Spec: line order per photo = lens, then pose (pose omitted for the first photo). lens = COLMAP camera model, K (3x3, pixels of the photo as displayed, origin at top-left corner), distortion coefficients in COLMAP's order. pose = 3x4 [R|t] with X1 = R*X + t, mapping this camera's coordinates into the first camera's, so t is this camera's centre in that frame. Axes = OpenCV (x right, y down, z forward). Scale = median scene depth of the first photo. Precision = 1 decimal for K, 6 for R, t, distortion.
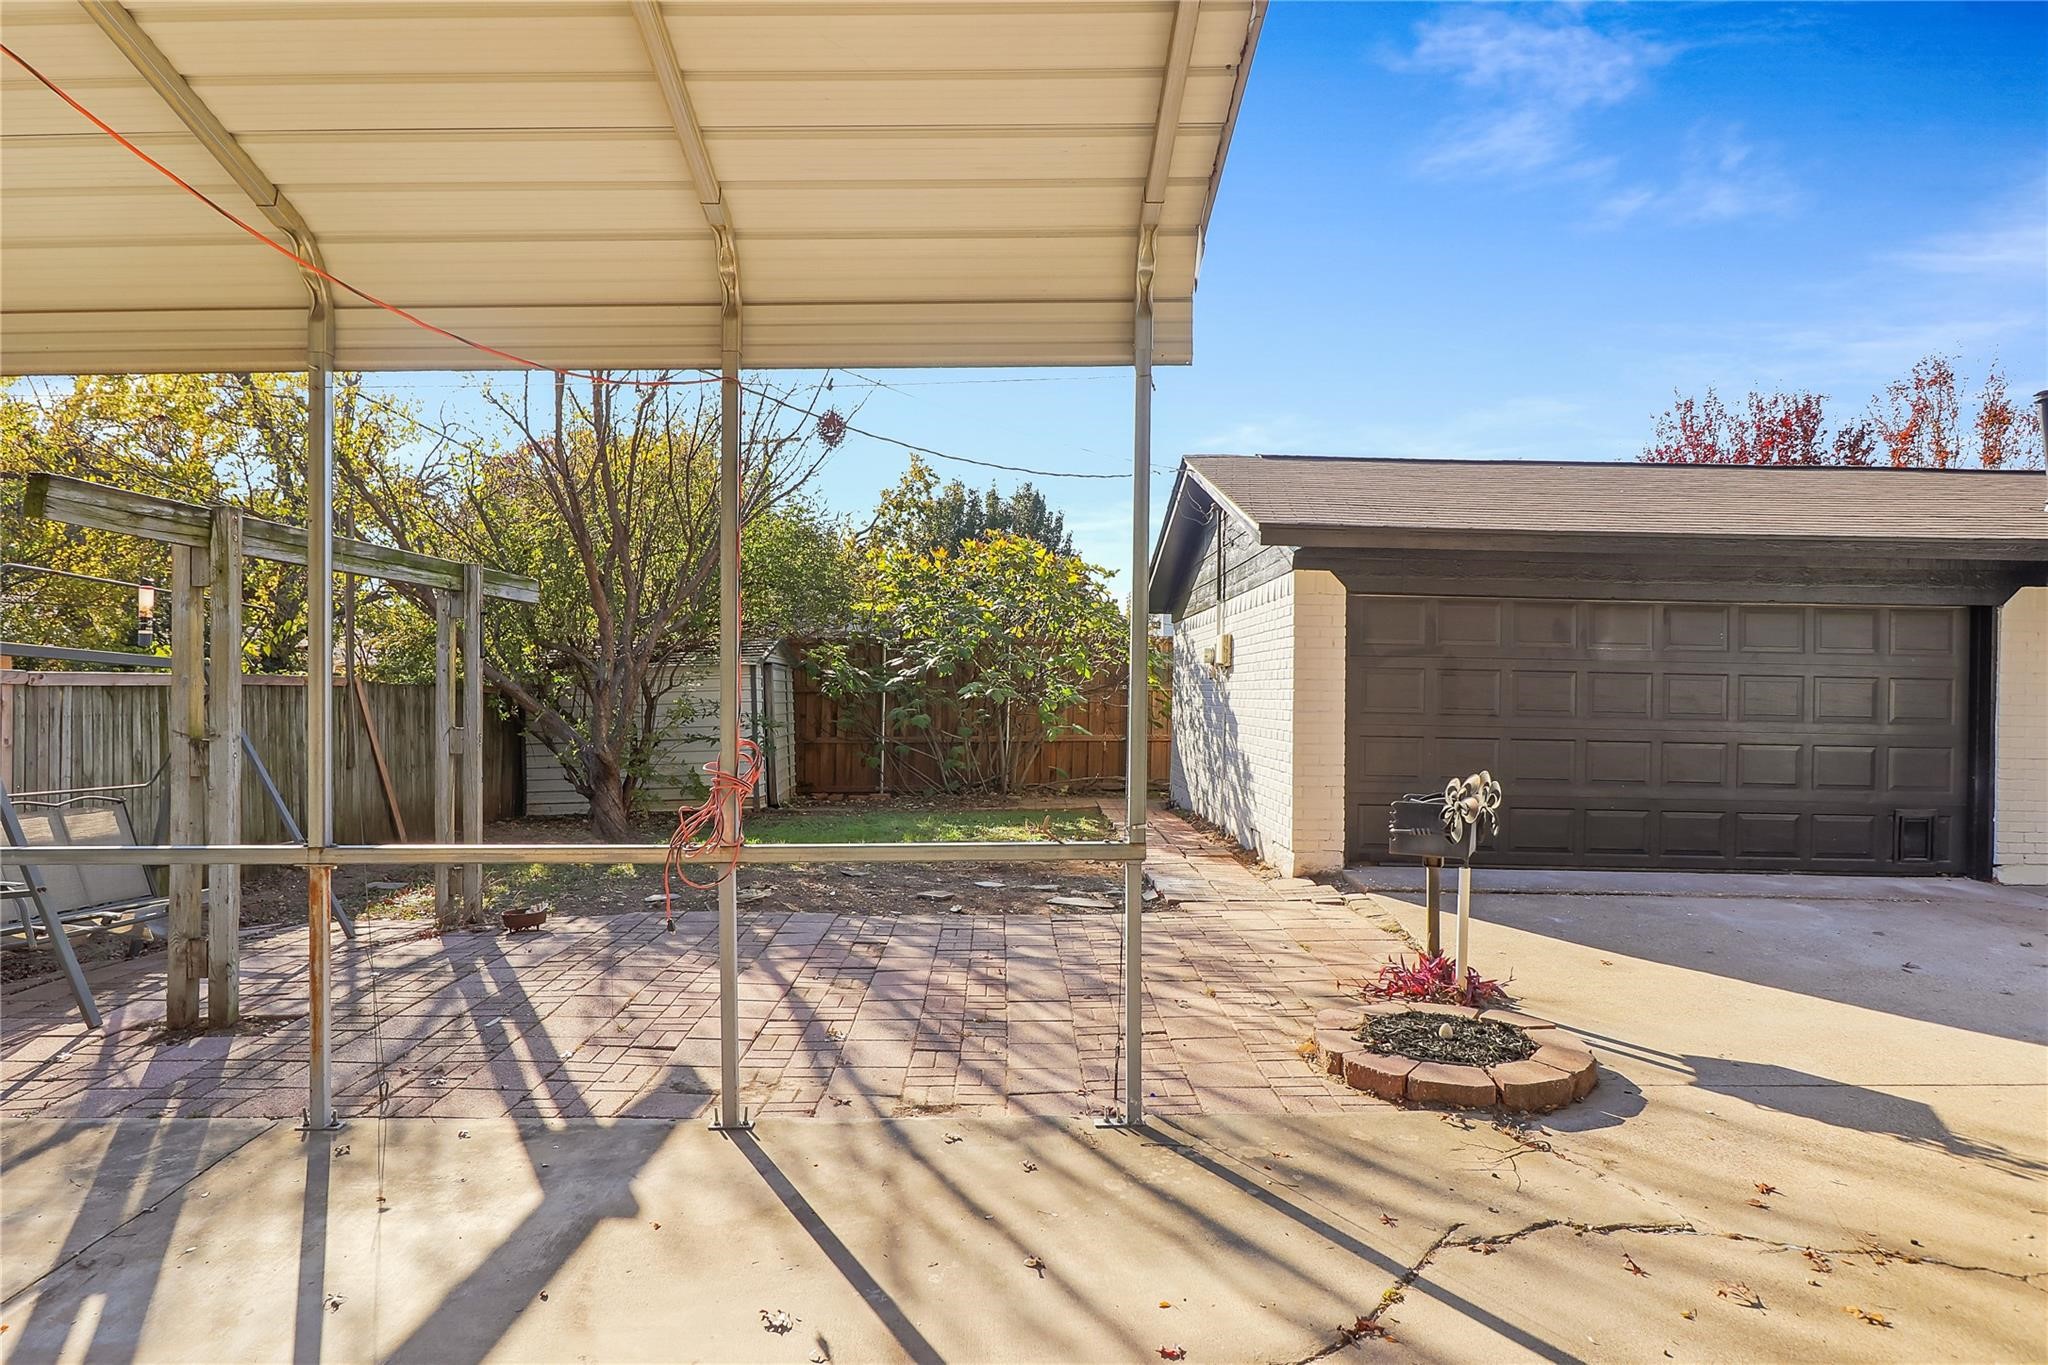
lens RADIAL K [[1150.2, 0, 1030.9], [0, 1150.2, 659.9], [0, 0, 1]] dist [-0.002099, -0.004535]
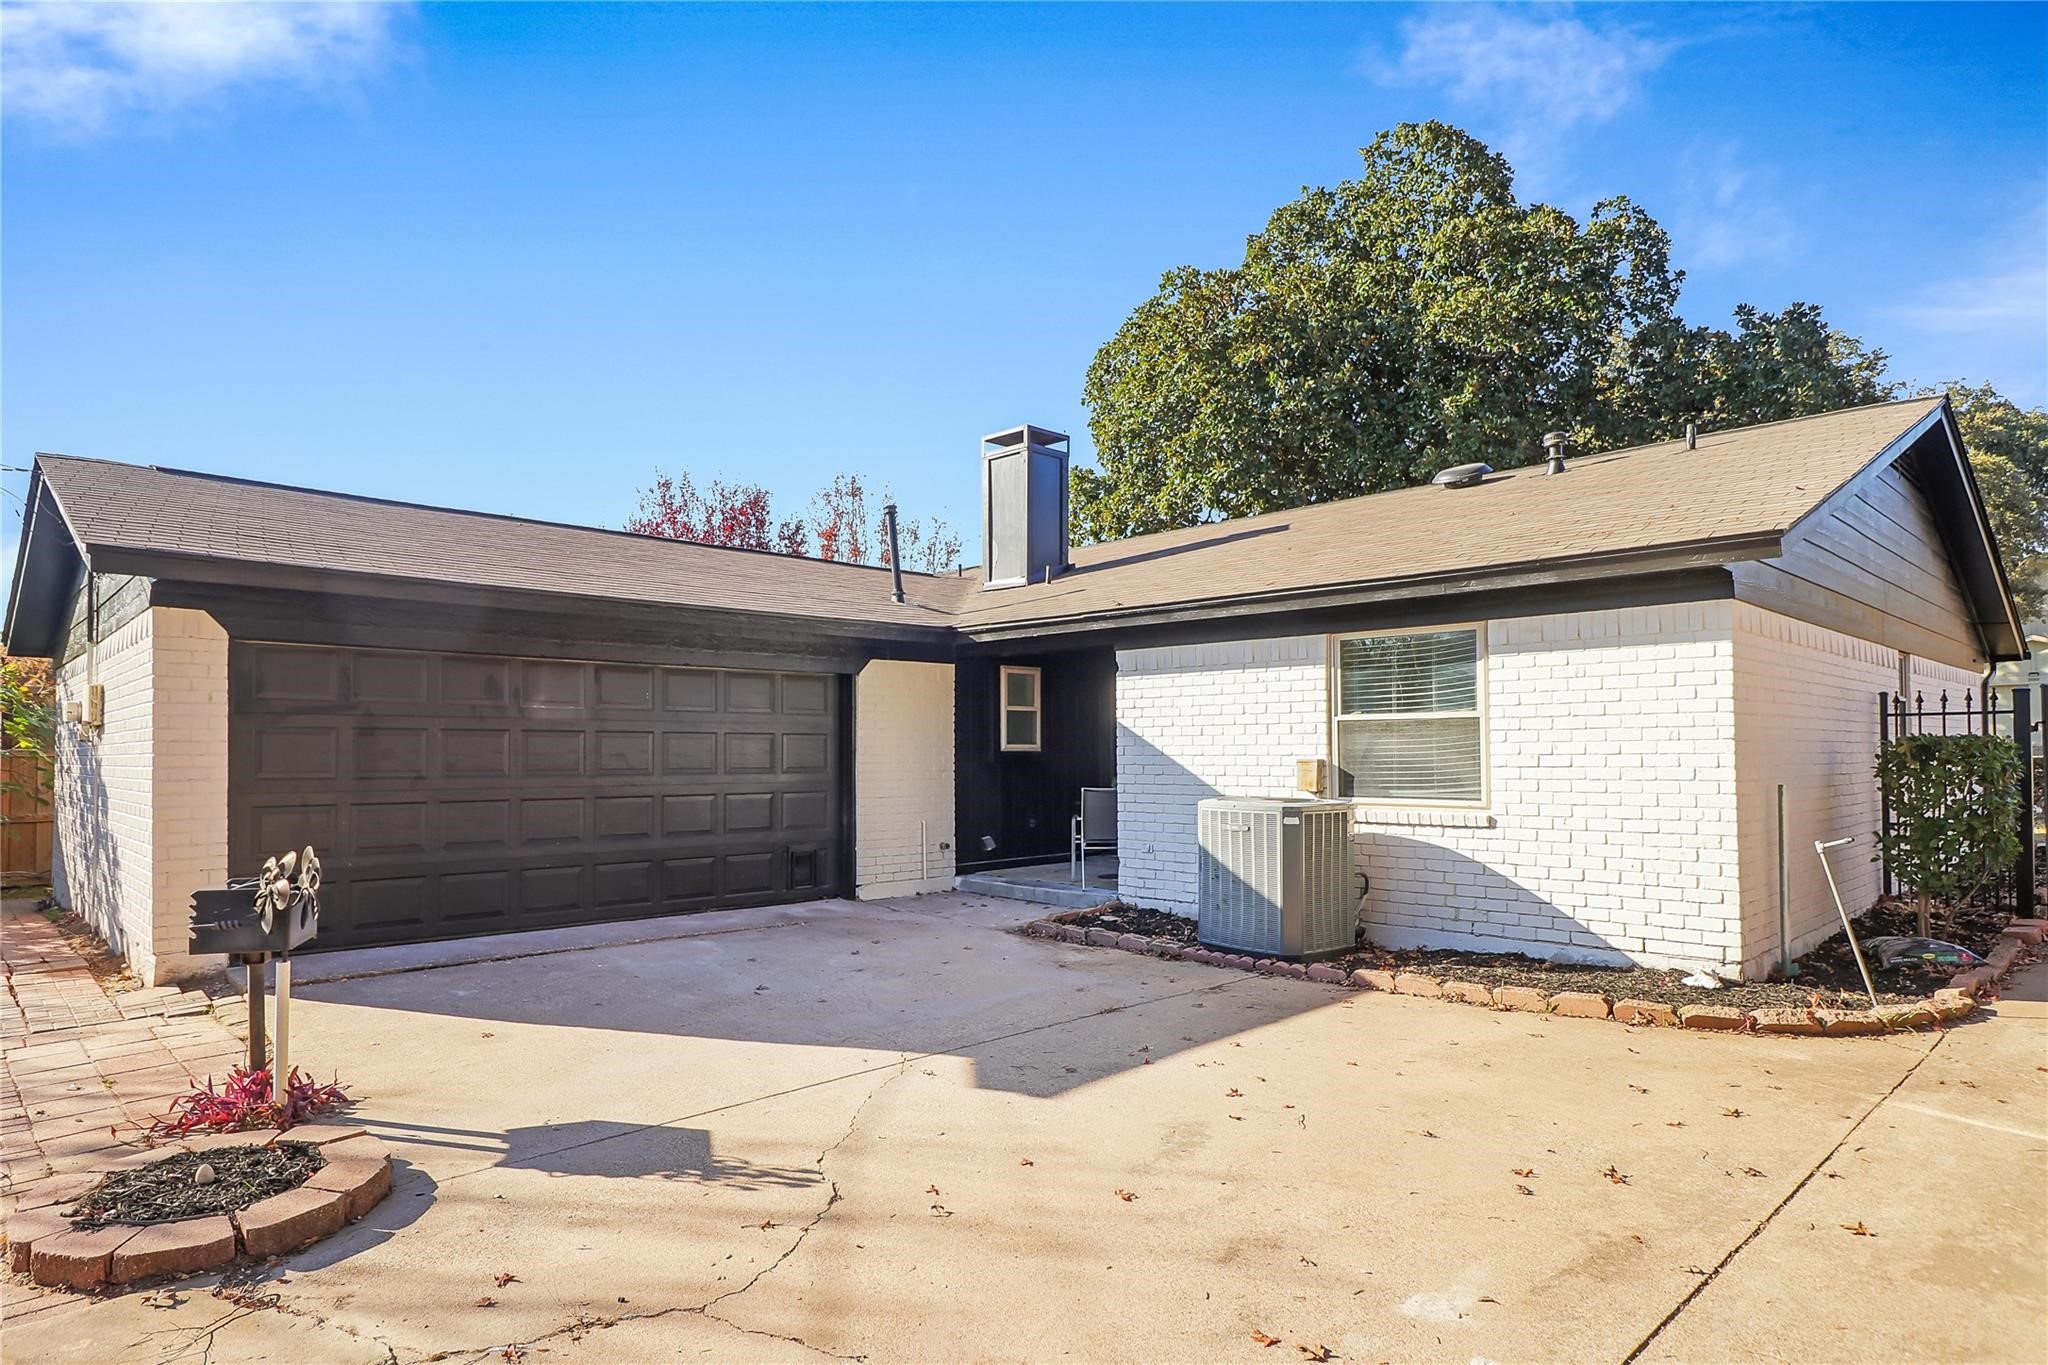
lens RADIAL K [[1125.1, 0, 1001.8], [0, 1125.1, 675.2], [0, 0, 1]] dist [-0.010323, -0.003196]
pose [[0.725599, 0.026699, 0.687600, 0.120726], [-0.000897, 0.999283, -0.037855, -0.000568], [-0.688118, 0.026851, 0.725102, 0.015222]]
